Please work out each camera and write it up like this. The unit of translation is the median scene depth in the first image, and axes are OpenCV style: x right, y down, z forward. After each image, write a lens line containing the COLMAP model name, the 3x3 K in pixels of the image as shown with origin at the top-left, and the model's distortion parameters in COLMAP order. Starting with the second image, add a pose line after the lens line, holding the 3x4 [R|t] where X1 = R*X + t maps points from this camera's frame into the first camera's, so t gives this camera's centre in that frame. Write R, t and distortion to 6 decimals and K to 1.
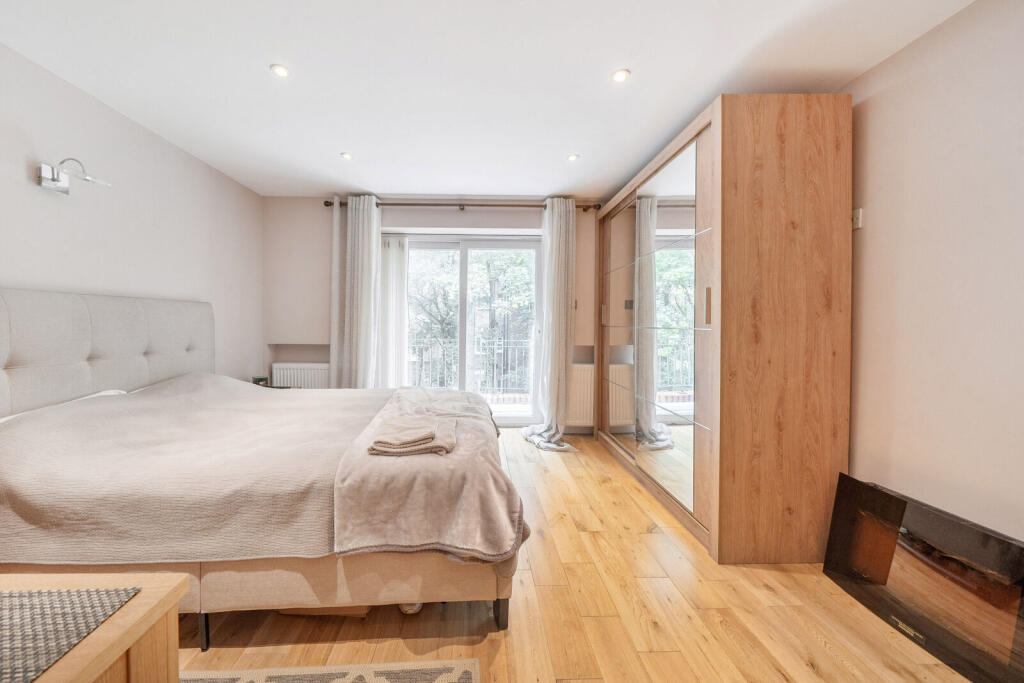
lens RADIAL K [[359.4, 0, 476.4], [0, 359.4, 331.2], [0, 0, 1]] dist [-0.004474, 0.000013]
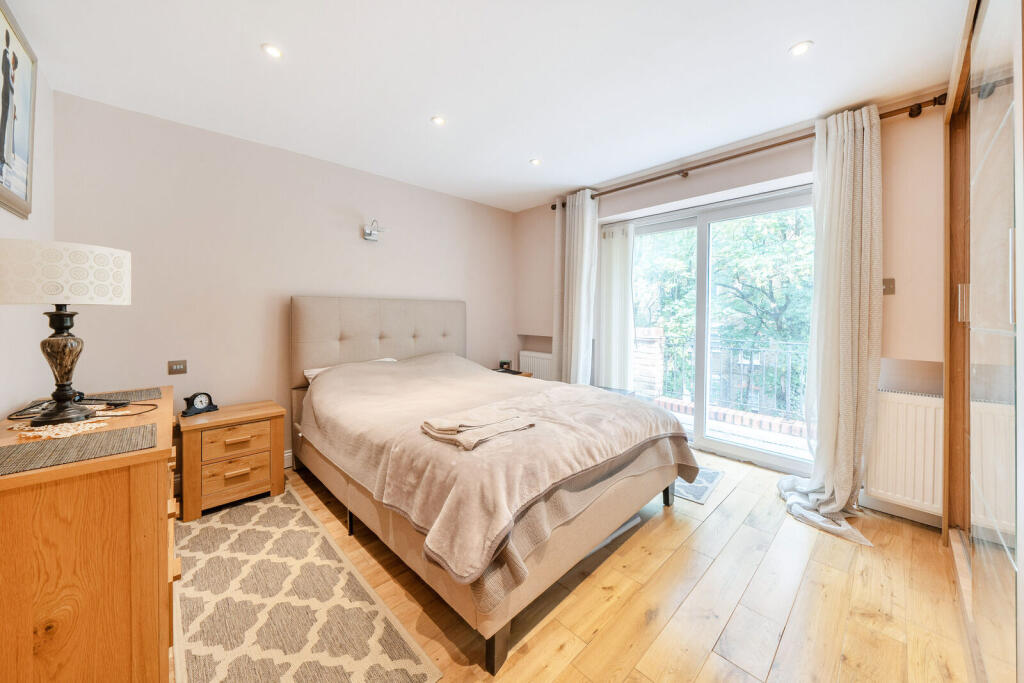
lens RADIAL K [[359.4, 0, 502.8], [0, 359.4, 317.5], [0, 0, 1]] dist [-0.004474, 0.000013]
pose [[0.664390, 0.004888, -0.747370, 0.301369], [-0.022174, 0.999667, -0.013174, -0.004556], [0.747057, 0.025325, 0.664277, 0.176533]]
